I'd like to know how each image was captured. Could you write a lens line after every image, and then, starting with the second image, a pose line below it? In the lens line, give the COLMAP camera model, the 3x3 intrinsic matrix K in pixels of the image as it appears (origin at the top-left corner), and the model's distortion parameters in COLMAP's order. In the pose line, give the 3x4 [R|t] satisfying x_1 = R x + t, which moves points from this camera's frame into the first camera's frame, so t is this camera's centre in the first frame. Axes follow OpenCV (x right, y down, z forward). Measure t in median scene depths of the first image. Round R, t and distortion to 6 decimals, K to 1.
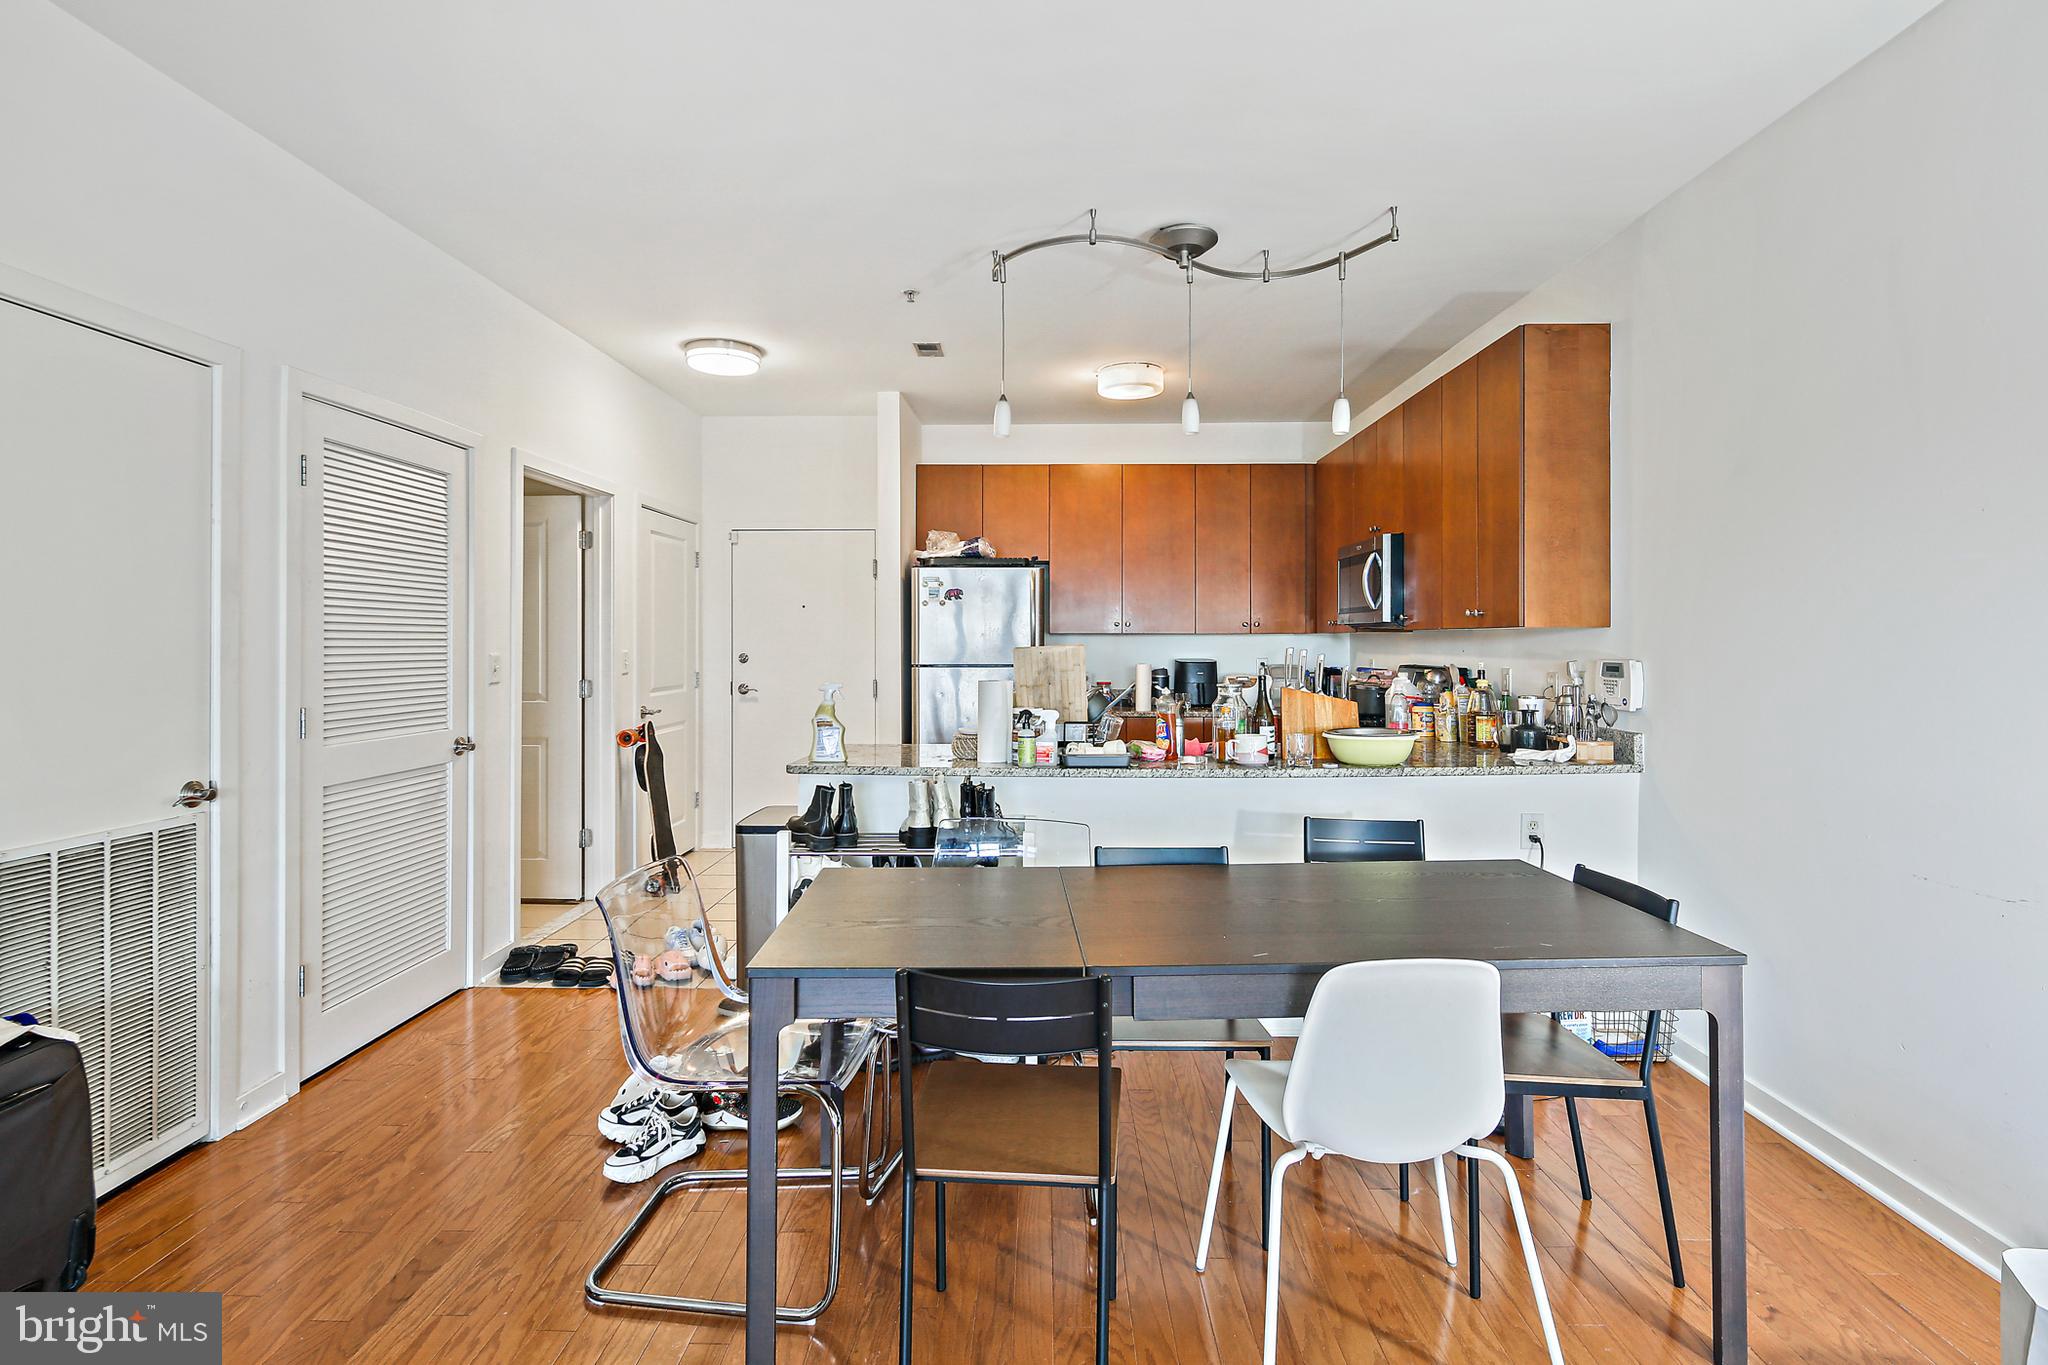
lens RADIAL K [[991.2, 0, 1044.4], [0, 991.2, 635.1], [0, 0, 1]] dist [0.000140, 0.000009]
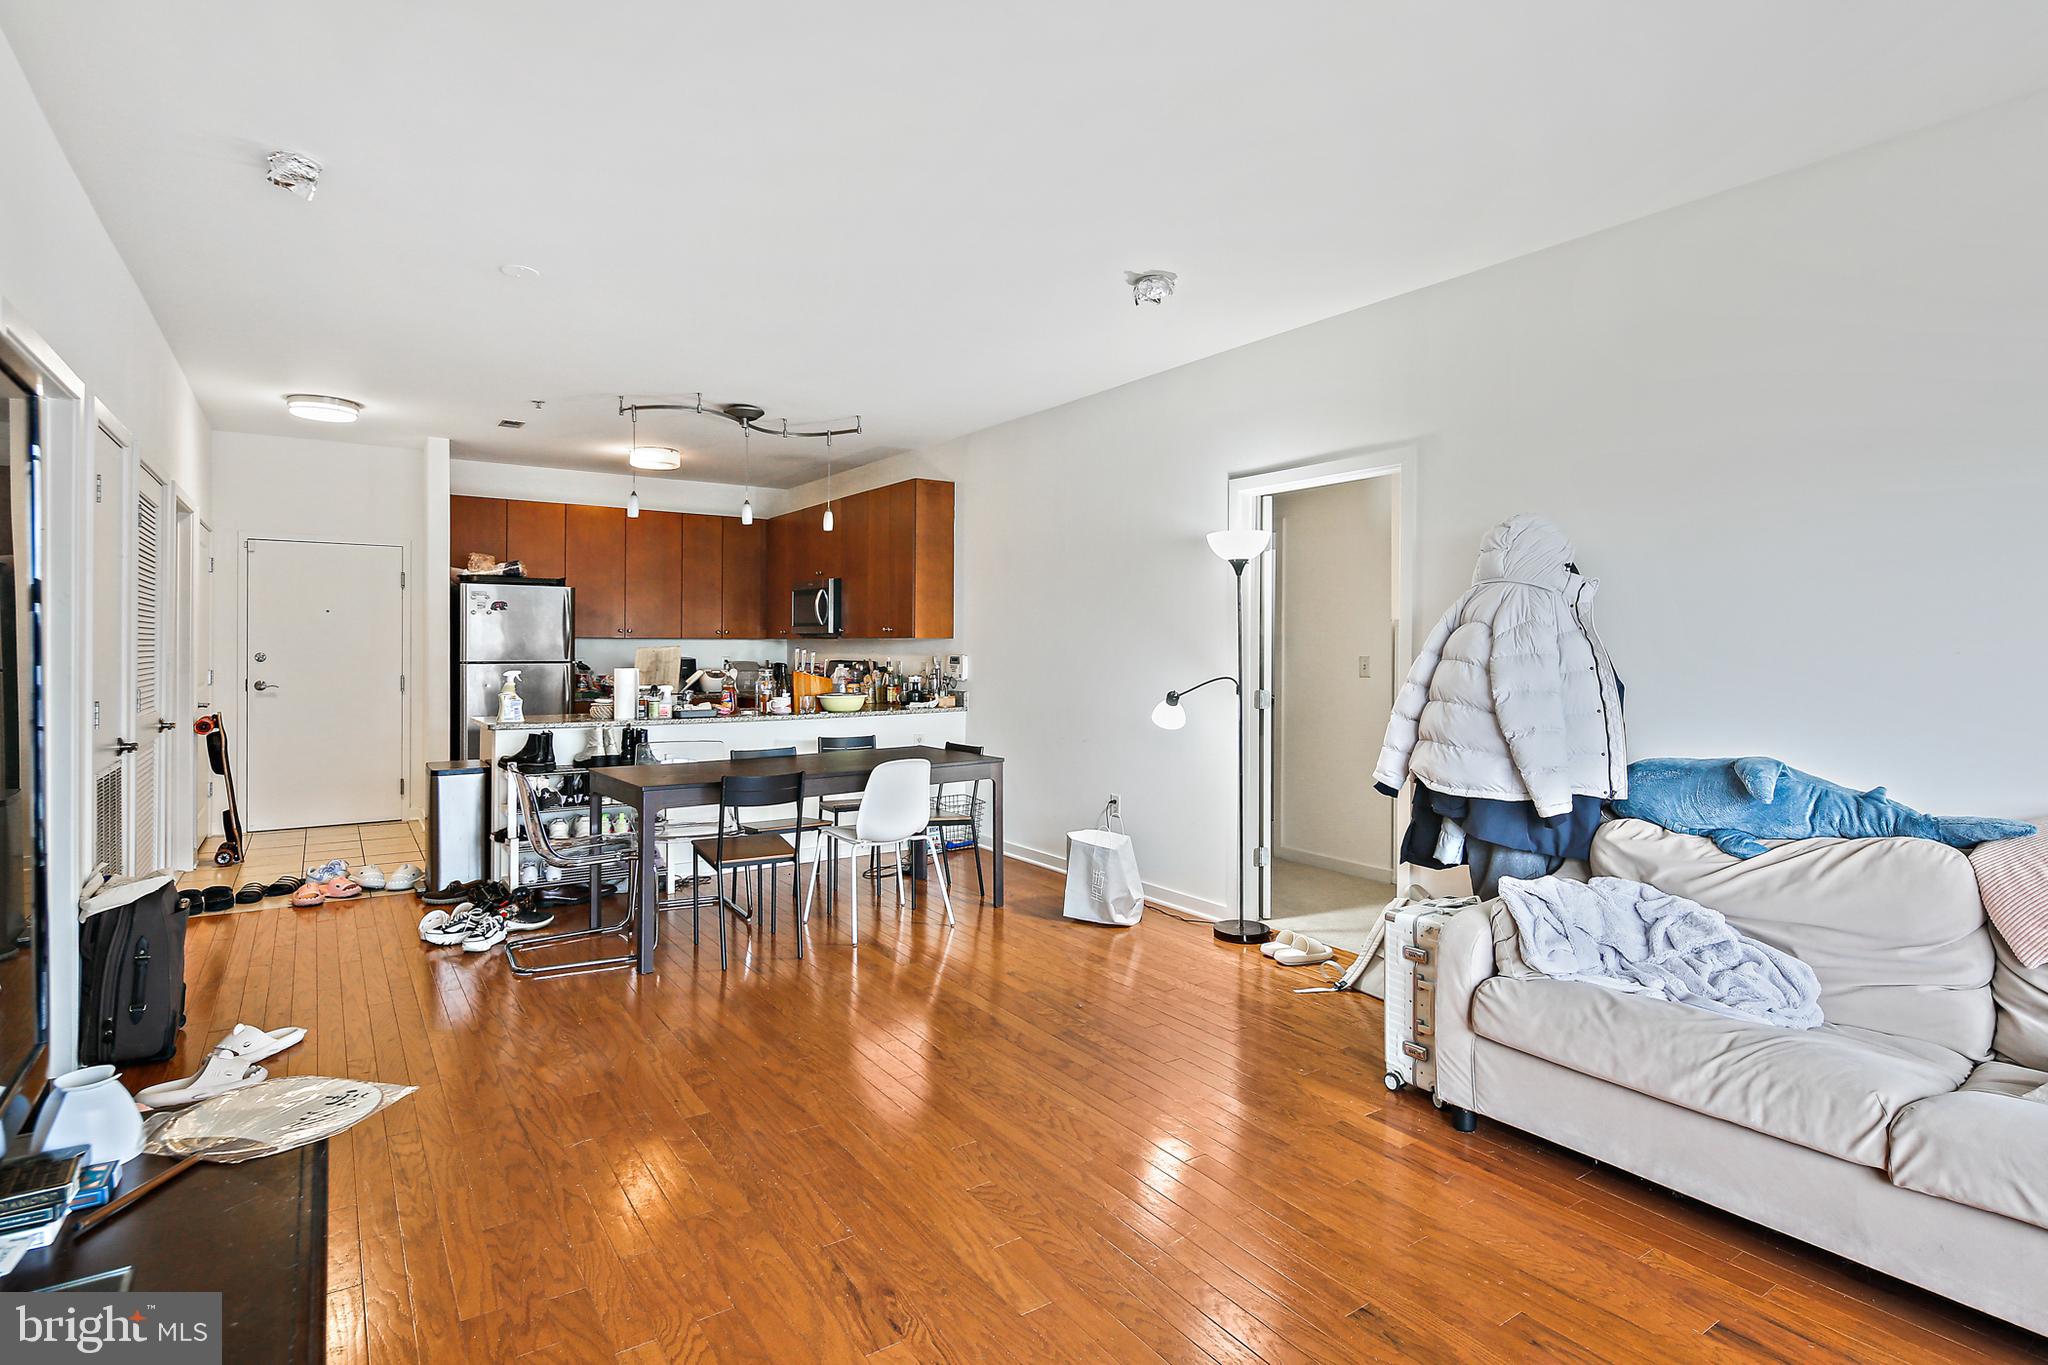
lens RADIAL K [[1034.3, 0, 1024.7], [0, 1034.3, 647.1], [0, 0, 1]] dist [0.002074, 0.000565]
pose [[0.816353, 0.003732, 0.577541, -0.474657], [-0.009158, 0.999937, 0.006482, -0.005190], [-0.577481, -0.010581, 0.816336, -0.718949]]
